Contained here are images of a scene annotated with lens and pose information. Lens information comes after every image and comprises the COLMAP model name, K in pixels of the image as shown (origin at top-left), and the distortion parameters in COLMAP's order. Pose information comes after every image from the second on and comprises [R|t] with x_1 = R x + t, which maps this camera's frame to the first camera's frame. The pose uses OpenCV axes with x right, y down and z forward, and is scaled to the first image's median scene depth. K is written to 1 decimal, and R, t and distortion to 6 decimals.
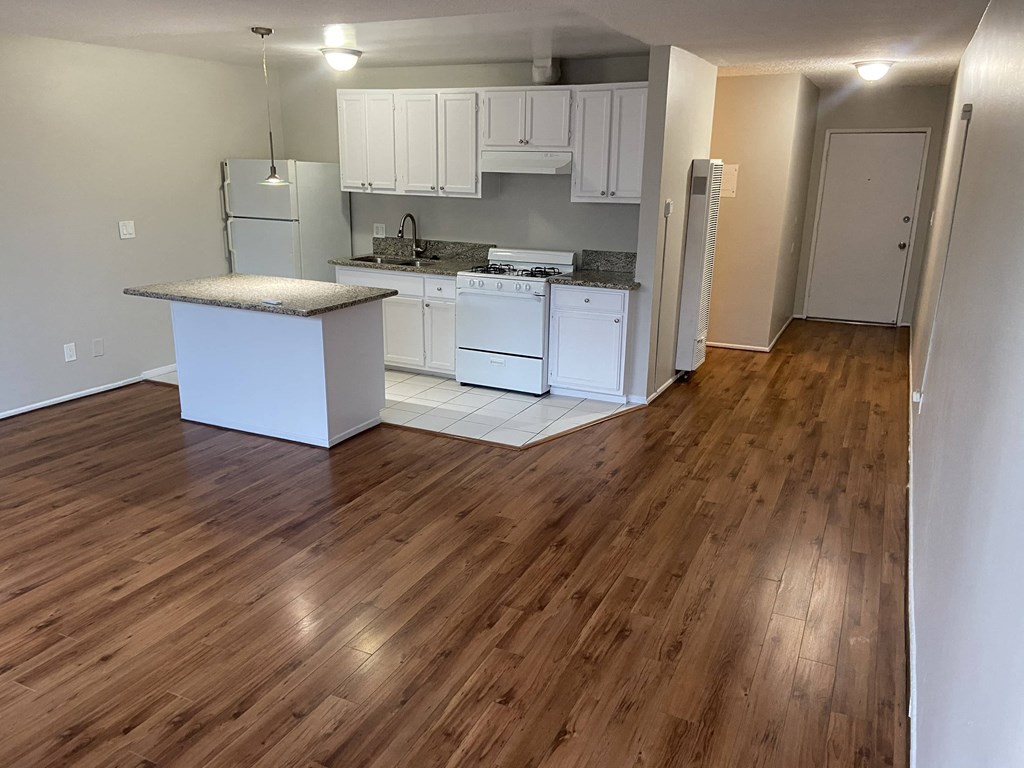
lens RADIAL K [[767.0, 0, 512.0], [0, 767.0, 384.0], [0, 0, 1]] dist [0.112289, -0.154756]
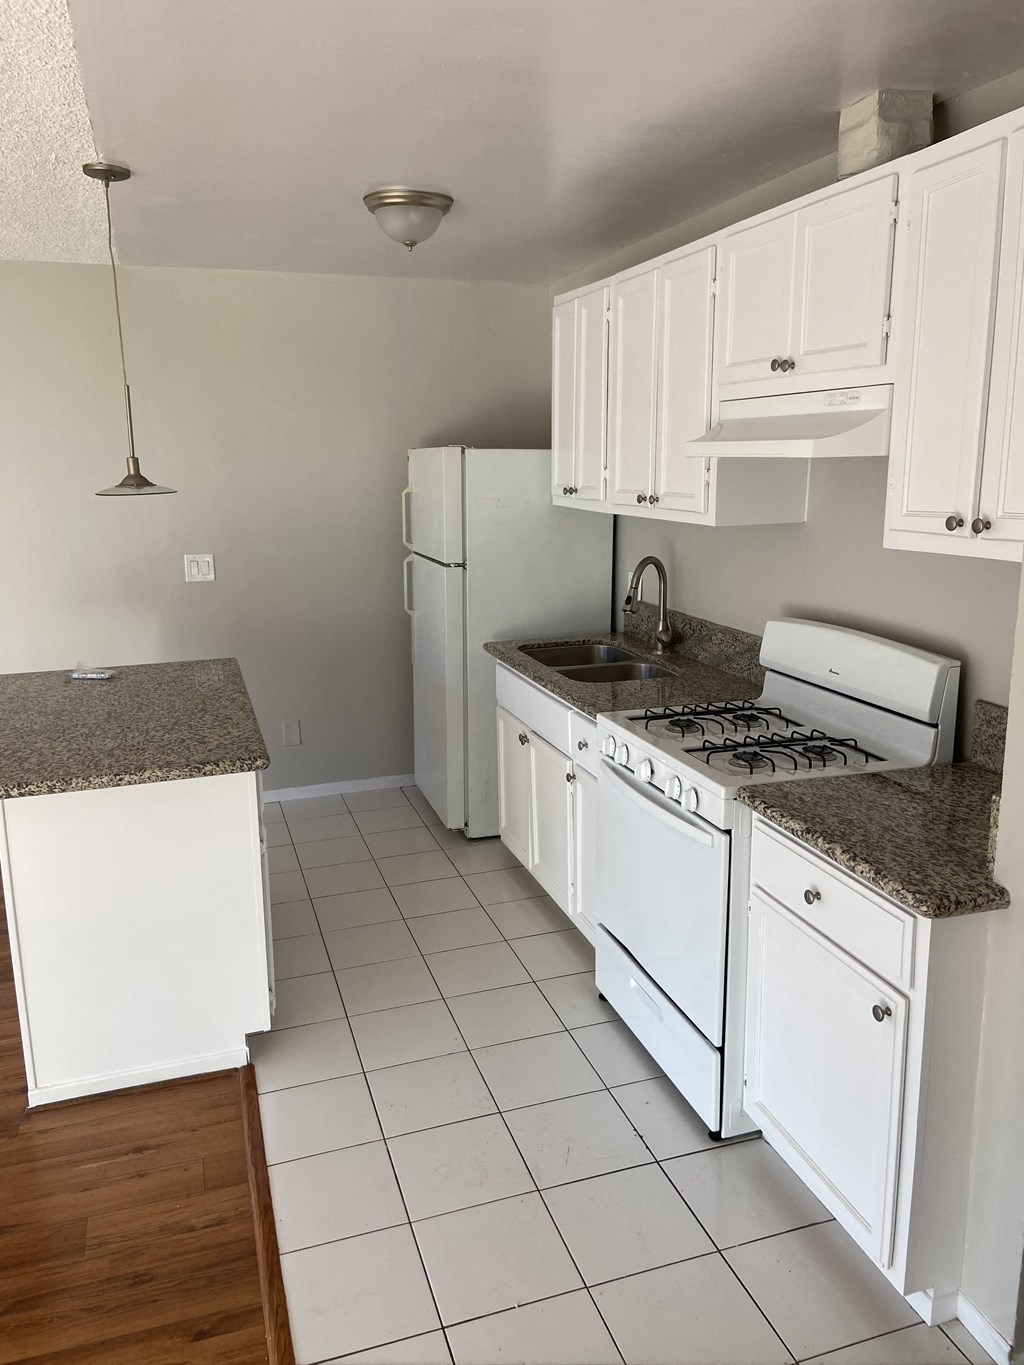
lens RADIAL K [[1022.5, 0, 520.4], [0, 1022.5, 672.8], [0, 0, 1]] dist [0.112289, -0.154756]
pose [[0.699066, 0.123166, -0.704370, 0.320222], [-0.170759, 0.985309, 0.002817, -0.197503], [0.694369, 0.118308, 0.709827, 0.745840]]
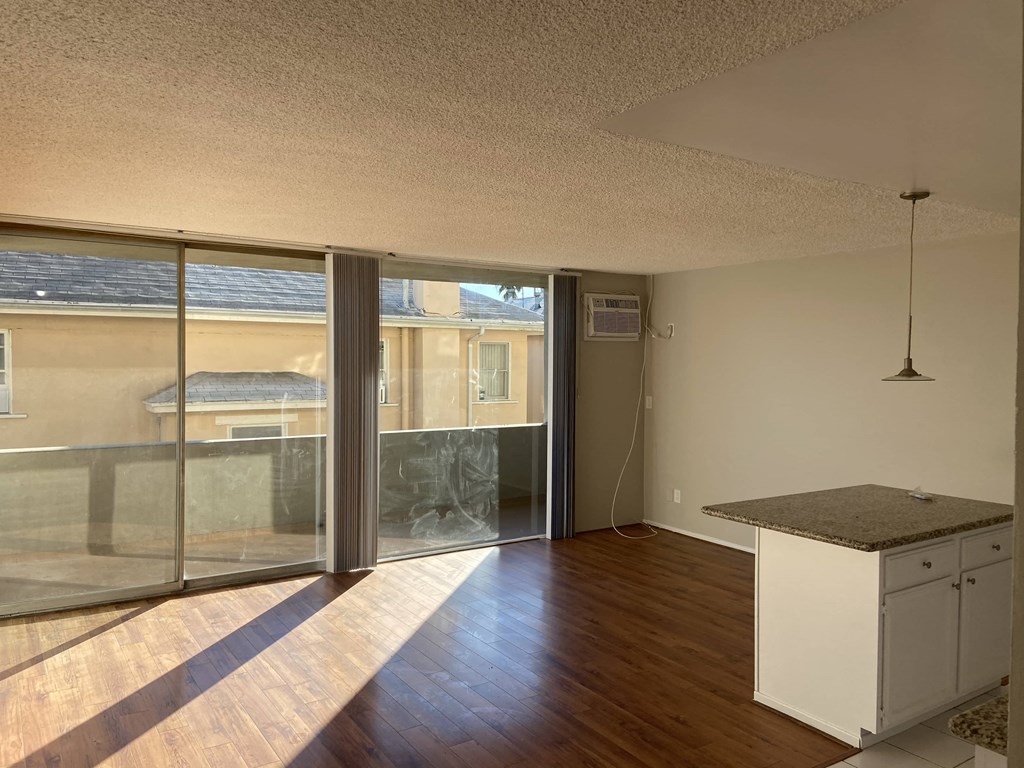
lens RADIAL K [[767.0, 0, 512.0], [0, 767.0, 384.0], [0, 0, 1]] dist [0.112289, -0.154756]
pose [[-0.506343, 0.013741, -0.862222, 0.558639], [-0.252960, 0.953519, 0.163748, -0.287034], [0.824395, 0.301021, -0.479332, 1.066905]]
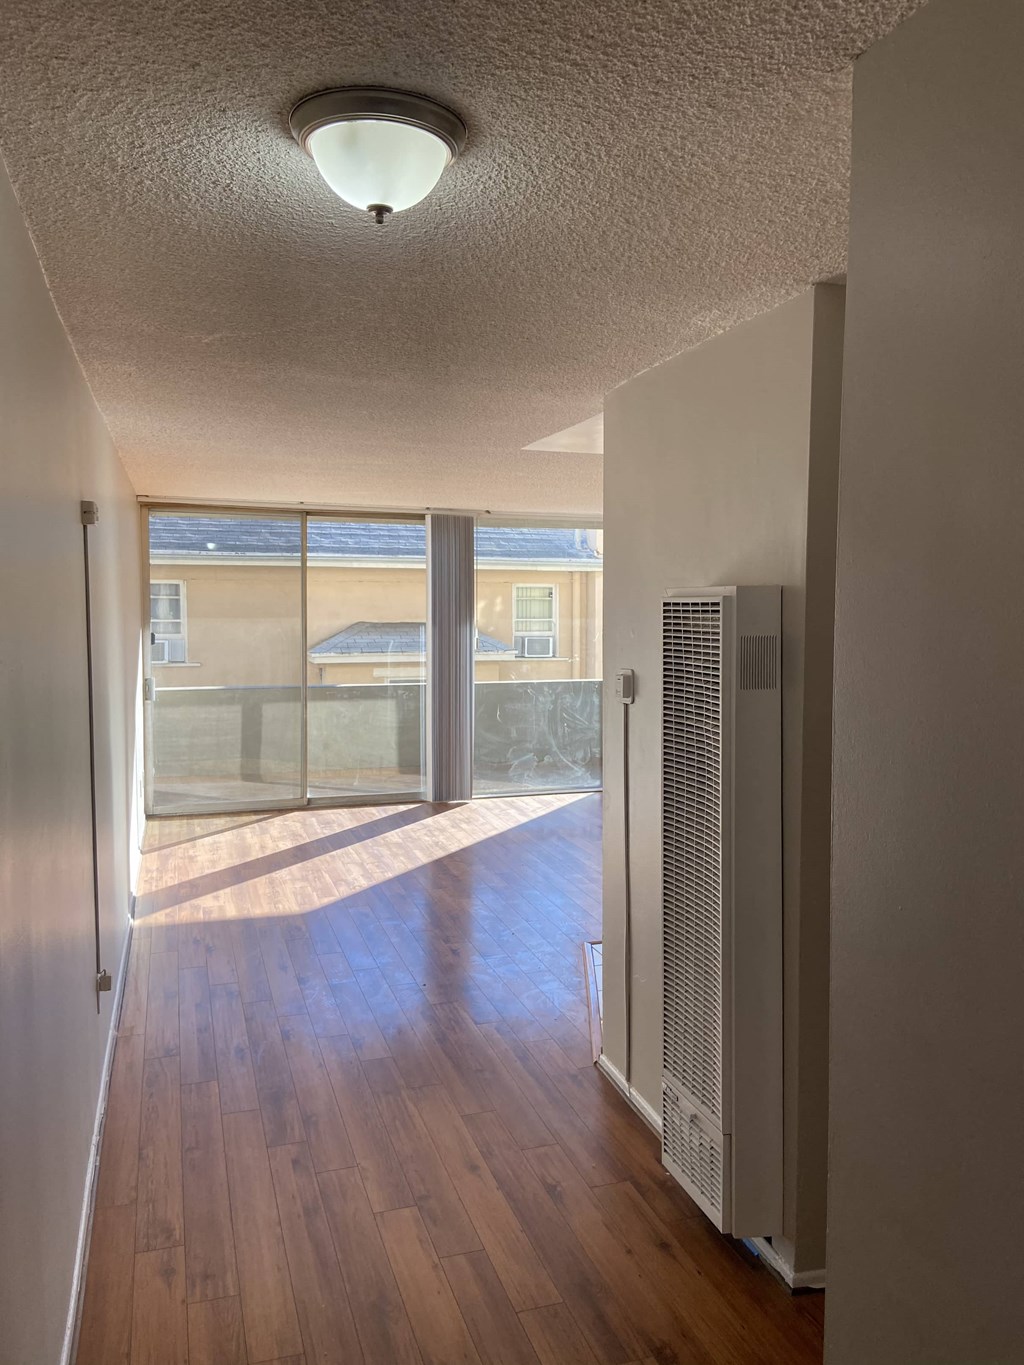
lens RADIAL K [[1022.5, 0, 520.4], [0, 1022.5, 672.8], [0, 0, 1]] dist [0.112289, -0.154756]
pose [[-0.714928, 0.035049, -0.698319, 0.787083], [-0.204223, 0.944724, 0.256496, -0.437257], [0.668708, 0.325989, -0.668252, 1.561739]]
